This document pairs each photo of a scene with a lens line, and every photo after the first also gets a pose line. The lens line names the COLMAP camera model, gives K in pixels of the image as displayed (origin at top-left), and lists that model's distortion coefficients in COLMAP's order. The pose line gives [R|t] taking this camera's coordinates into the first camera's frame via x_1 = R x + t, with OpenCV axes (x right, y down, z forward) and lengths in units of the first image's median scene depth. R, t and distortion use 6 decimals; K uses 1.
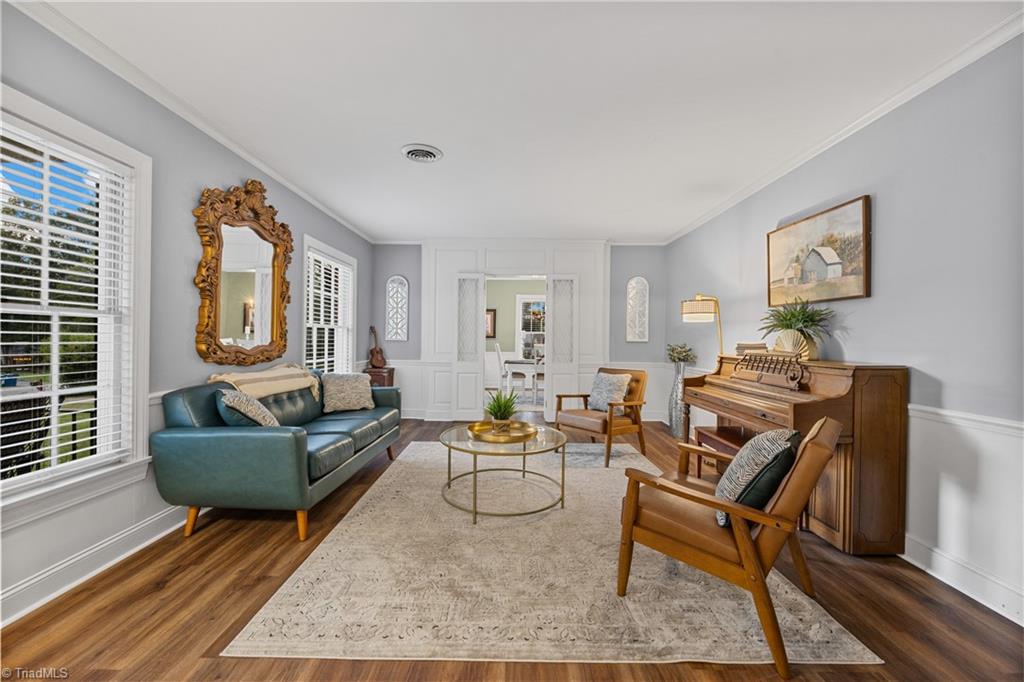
lens RADIAL K [[406.2, 0, 514.0], [0, 406.2, 342.2], [0, 0, 1]] dist [-0.008329, 0.000699]
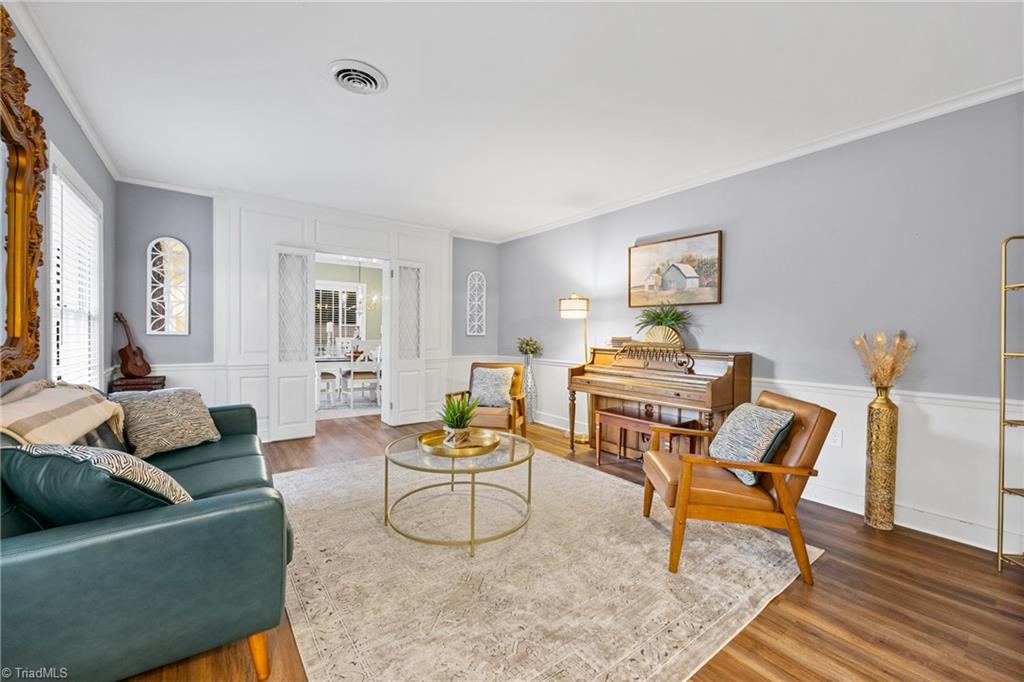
lens RADIAL K [[406.2, 0, 512.0], [0, 406.2, 341.9], [0, 0, 1]] dist [-0.008329, 0.000699]
pose [[0.800326, -0.013706, 0.599408, -0.420572], [0.003434, 0.999827, 0.018278, -0.005420], [-0.599555, -0.012570, 0.800235, 0.234953]]
